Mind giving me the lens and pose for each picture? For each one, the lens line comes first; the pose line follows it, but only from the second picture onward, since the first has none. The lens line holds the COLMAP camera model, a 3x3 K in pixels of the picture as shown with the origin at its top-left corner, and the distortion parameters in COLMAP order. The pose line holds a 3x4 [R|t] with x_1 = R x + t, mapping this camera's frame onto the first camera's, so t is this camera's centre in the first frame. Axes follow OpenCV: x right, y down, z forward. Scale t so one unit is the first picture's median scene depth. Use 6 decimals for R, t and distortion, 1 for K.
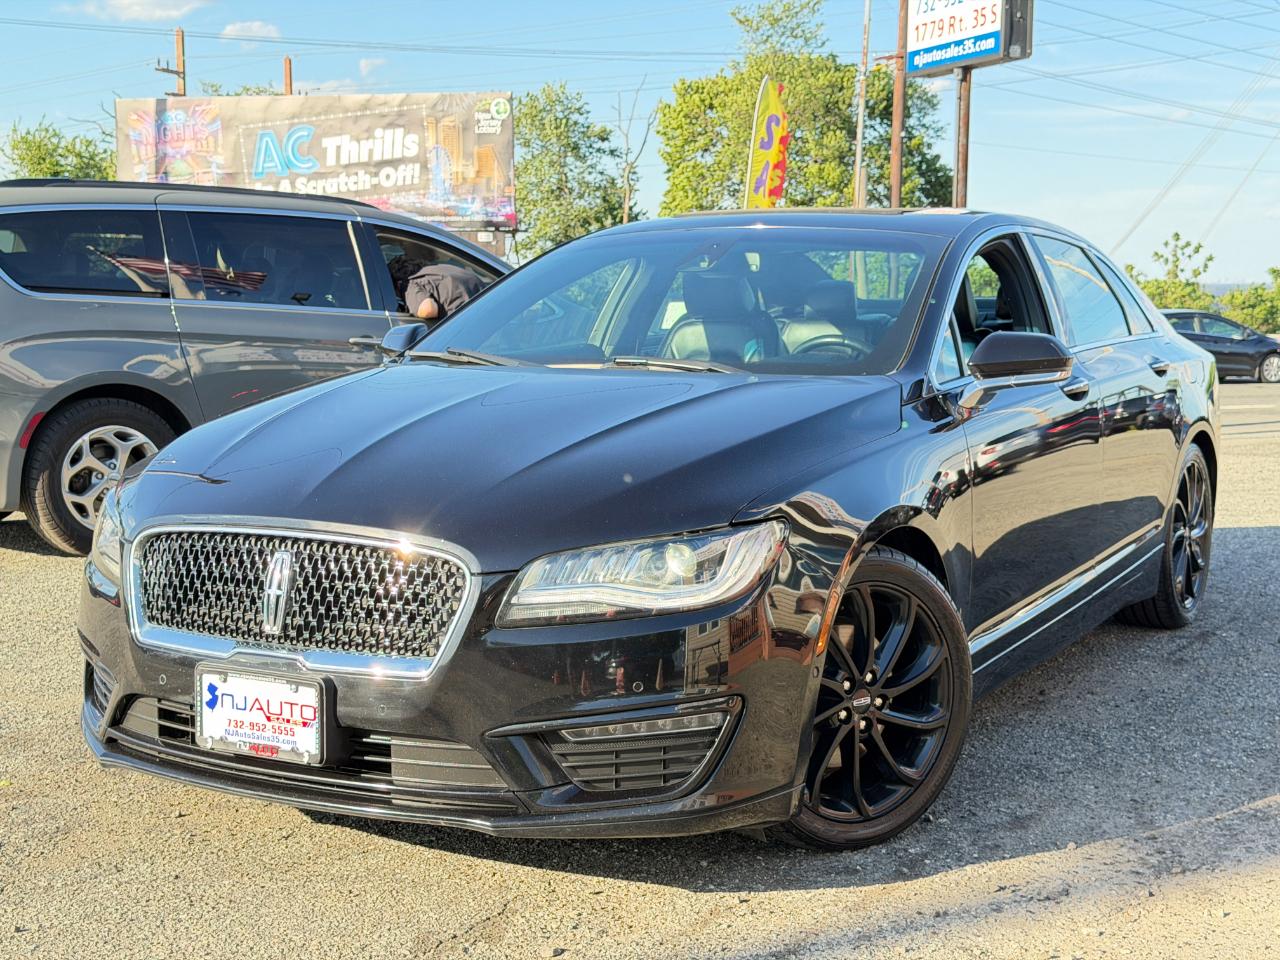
lens RADIAL K [[1792.4, 0, 648.7], [0, 1792.4, 486.6], [0, 0, 1]] dist [0.103373, 0.000000]
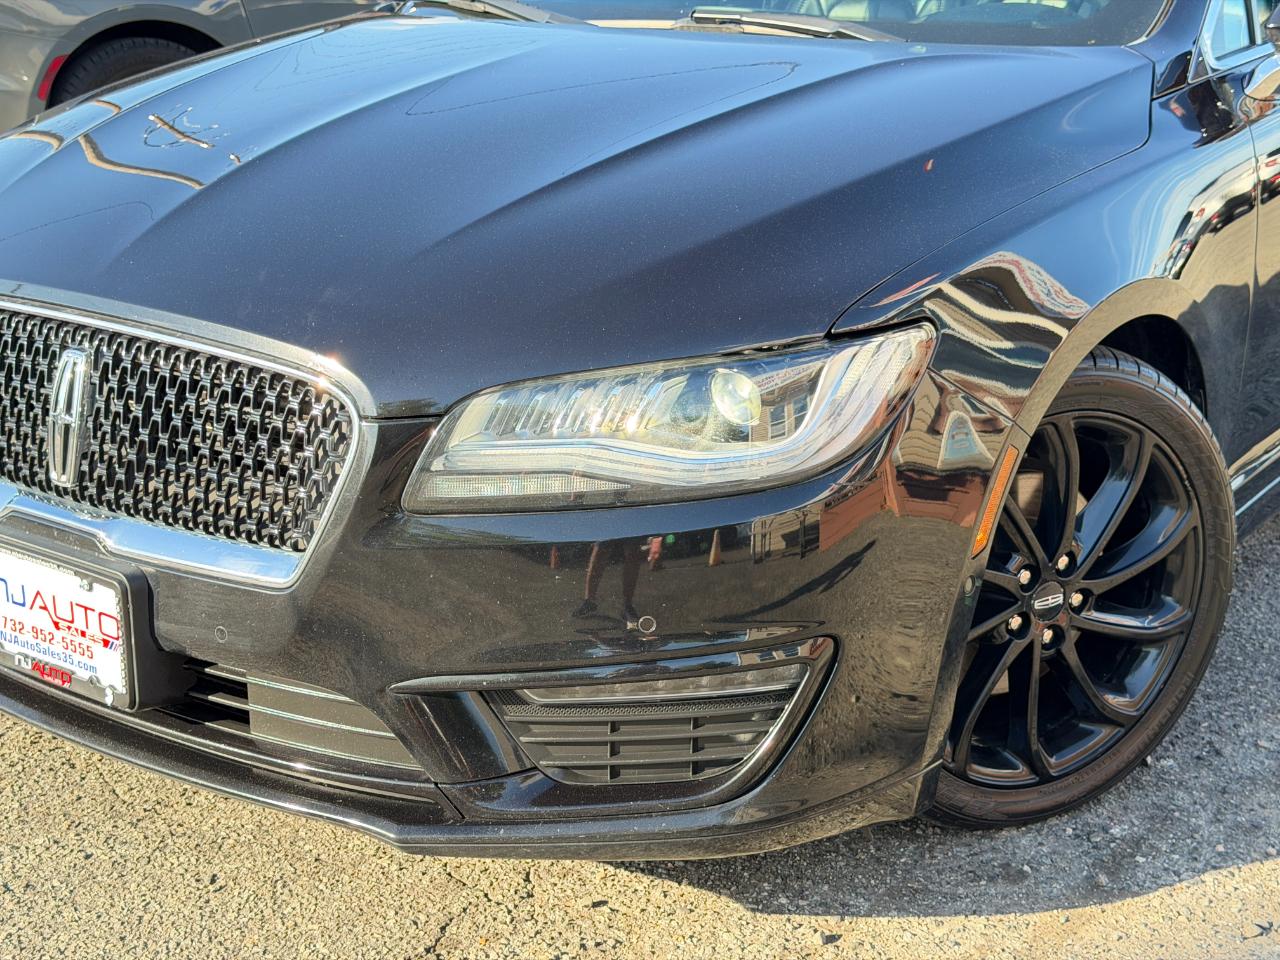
lens RADIAL K [[1792.4, 0, 639.4], [0, 1792.4, 486.4], [0, 0, 1]] dist [0.103373, 0.000000]
pose [[0.993322, 0.041610, -0.107613, 0.045458], [-0.019445, 0.979738, 0.199339, -0.040190], [0.113727, -0.195915, 0.974004, 0.402588]]
